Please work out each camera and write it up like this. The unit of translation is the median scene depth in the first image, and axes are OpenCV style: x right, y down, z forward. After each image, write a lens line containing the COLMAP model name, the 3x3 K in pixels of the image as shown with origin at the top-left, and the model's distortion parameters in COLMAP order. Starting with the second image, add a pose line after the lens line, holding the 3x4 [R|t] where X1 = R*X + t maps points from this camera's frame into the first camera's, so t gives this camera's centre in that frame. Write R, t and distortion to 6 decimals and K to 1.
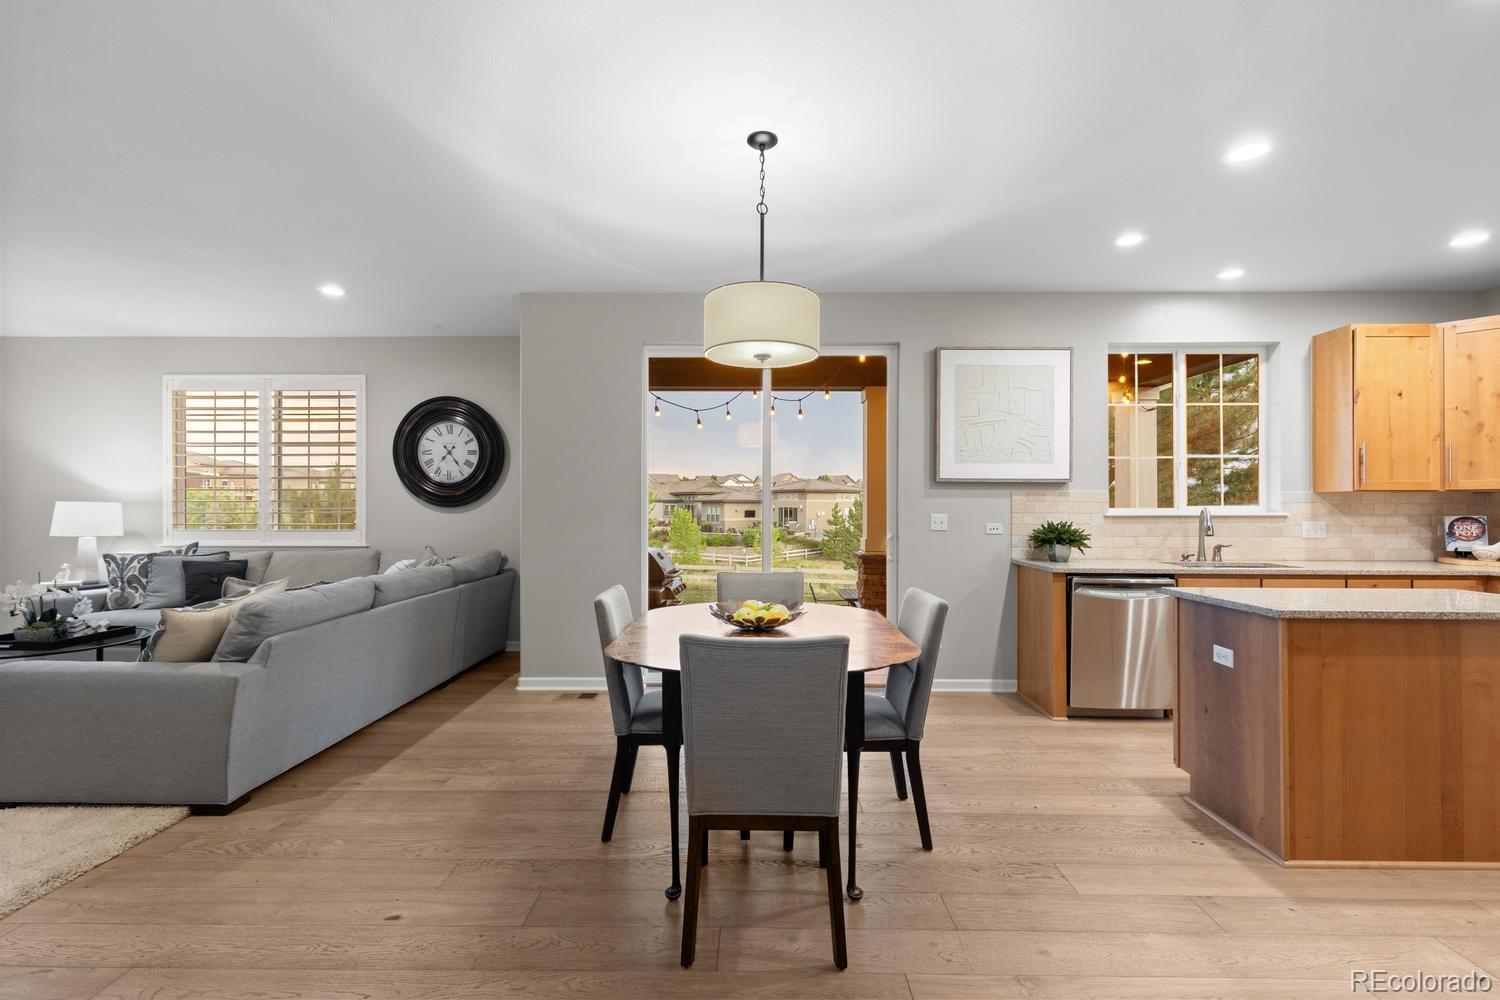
lens RADIAL K [[676.4, 0, 750.3], [0, 676.4, 497.5], [0, 0, 1]] dist [0.005367, -0.001856]
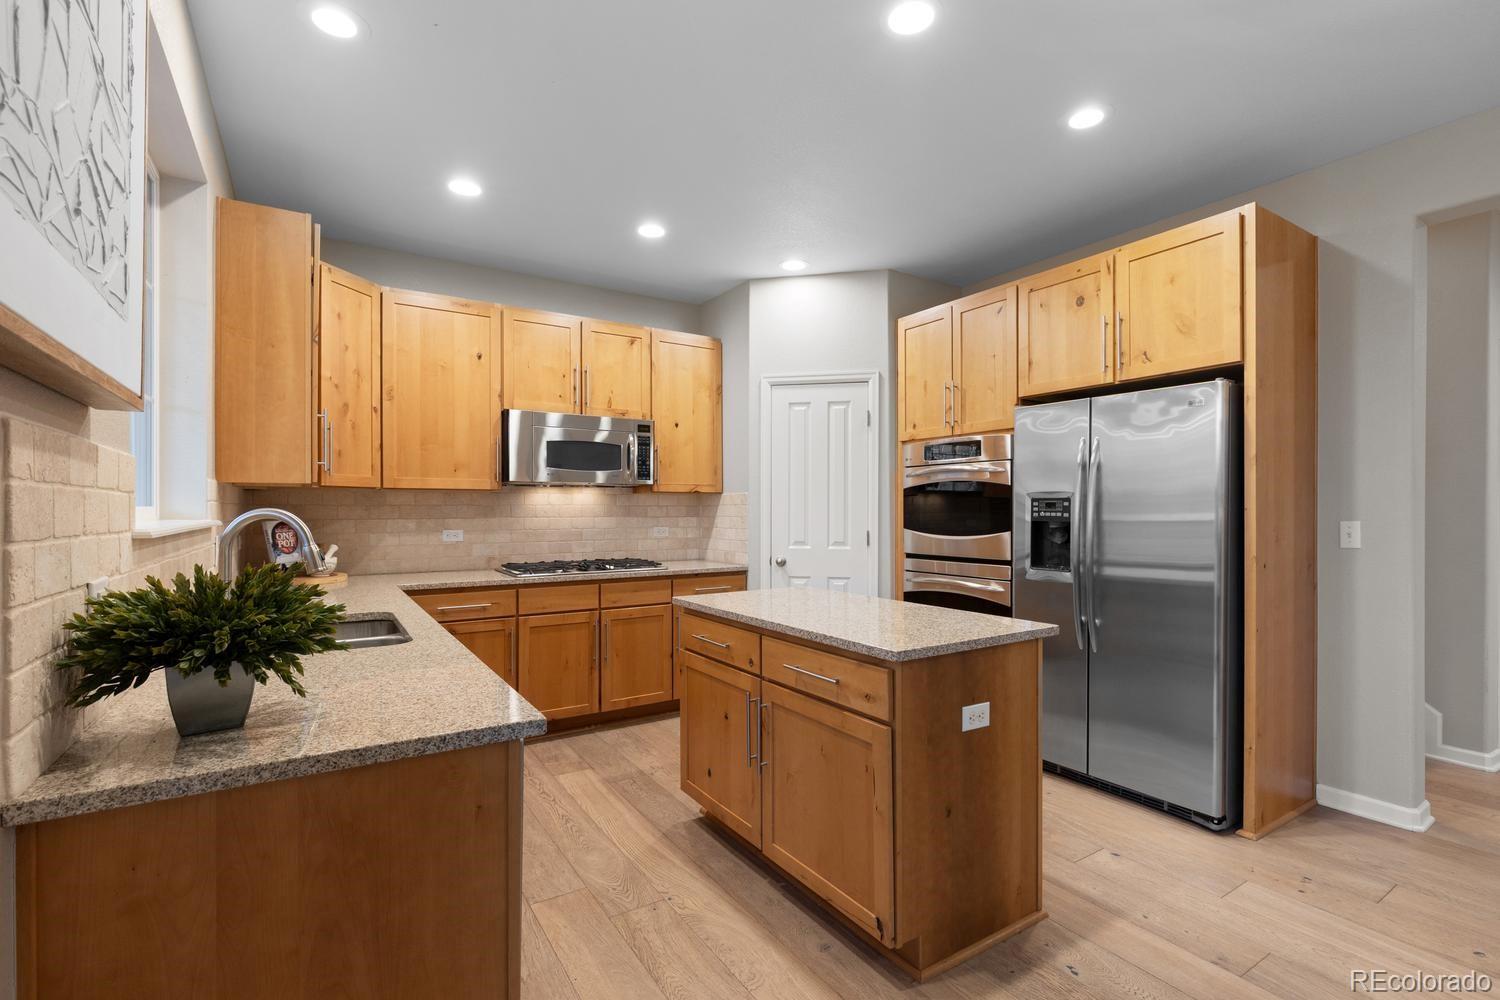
lens RADIAL K [[676.4, 0, 744.6], [0, 676.4, 514.8], [0, 0, 1]] dist [0.005367, -0.001856]
pose [[-0.550627, -0.007436, 0.834718, 0.144602], [-0.011826, 0.999929, 0.001106, 0.013786], [-0.834667, -0.009263, -0.550676, 0.982755]]
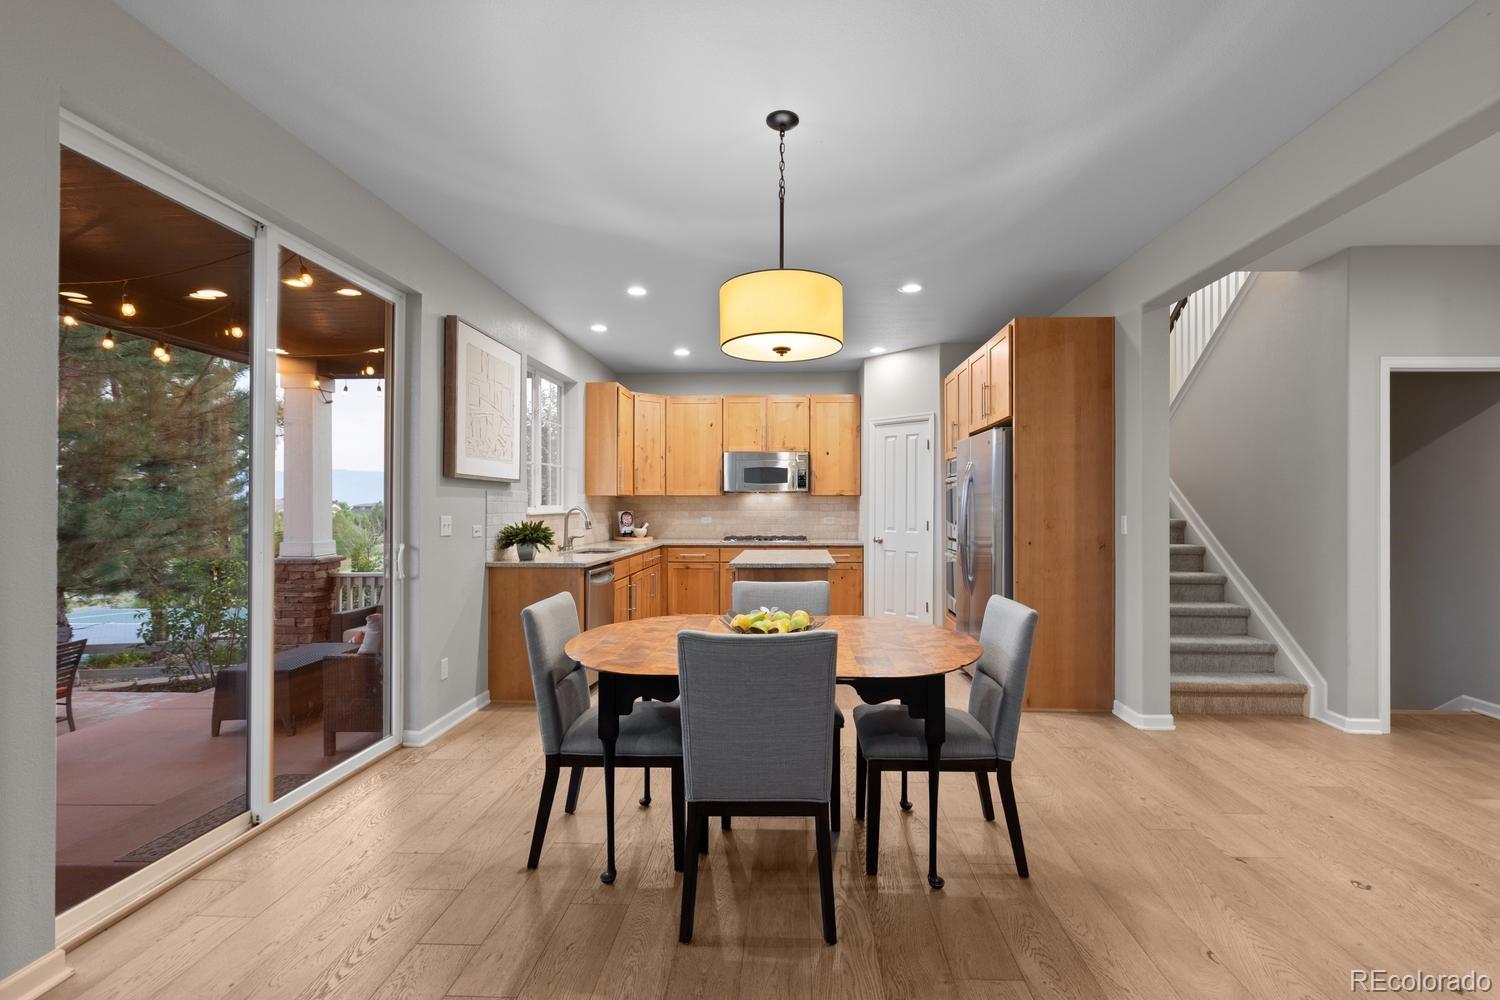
lens RADIAL K [[676.4, 0, 766.0], [0, 676.4, 507.3], [0, 0, 1]] dist [0.005367, -0.001856]
pose [[0.029610, -0.005054, 0.999549, -0.568691], [-0.013761, 0.999890, 0.005463, 0.004056], [-0.999467, -0.013916, 0.029537, 0.611666]]
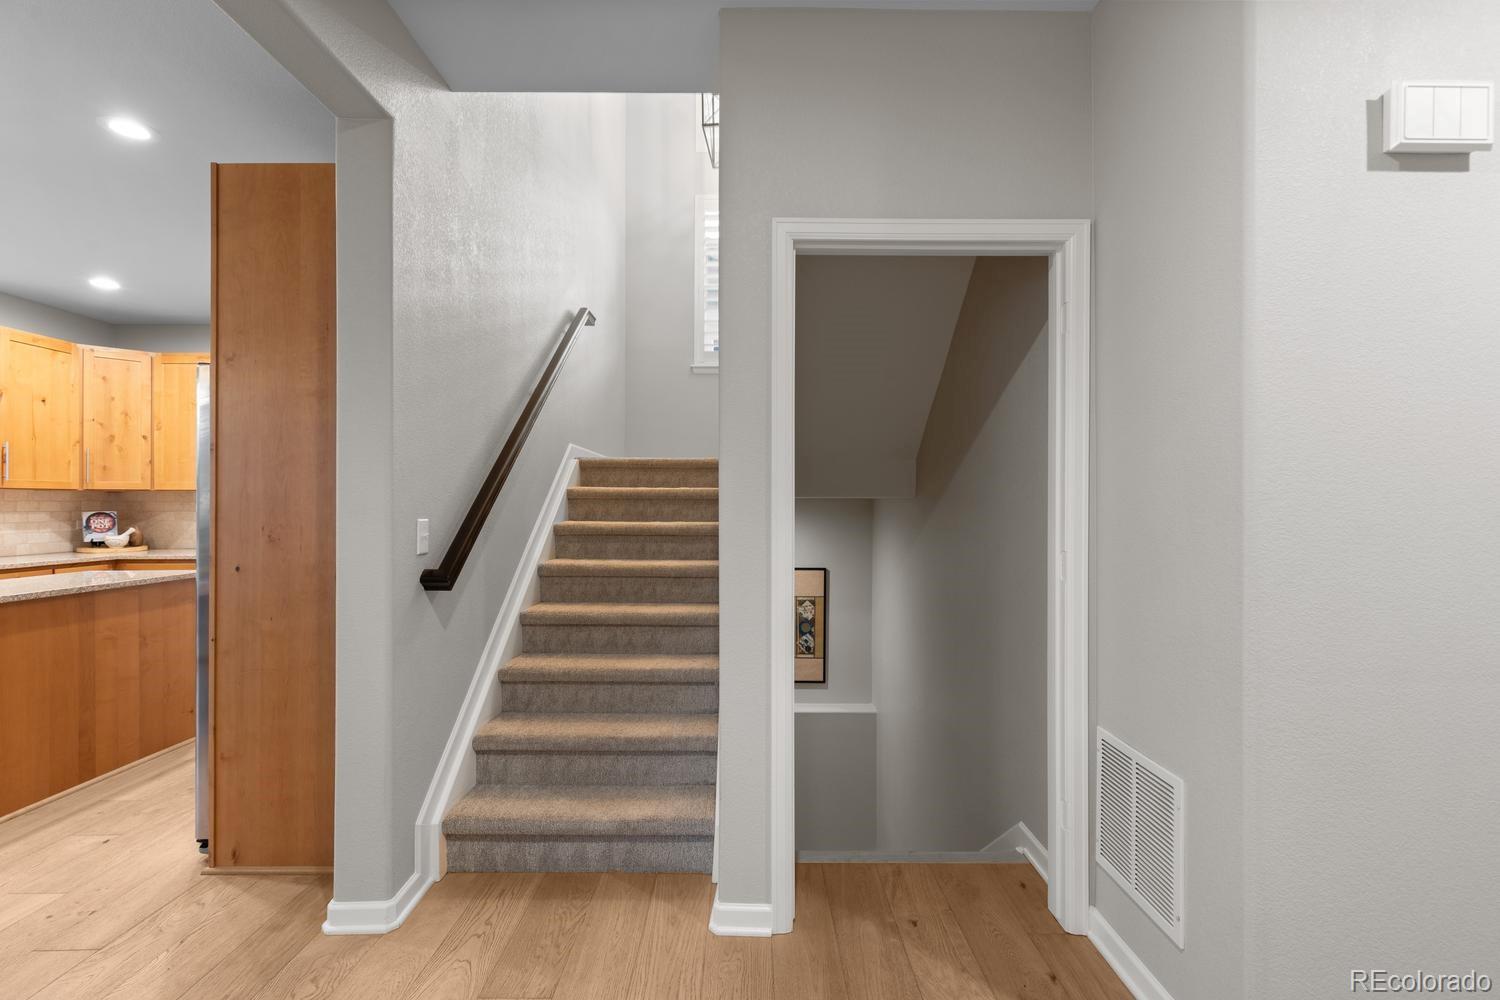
lens RADIAL K [[676.4, 0, 750.6], [0, 676.4, 504.5], [0, 0, 1]] dist [0.005367, -0.001856]
pose [[-0.004509, -0.002629, 0.999986, -0.136343], [-0.011809, 0.999927, 0.002575, -0.001756], [-0.999920, -0.011797, -0.004540, -0.130320]]
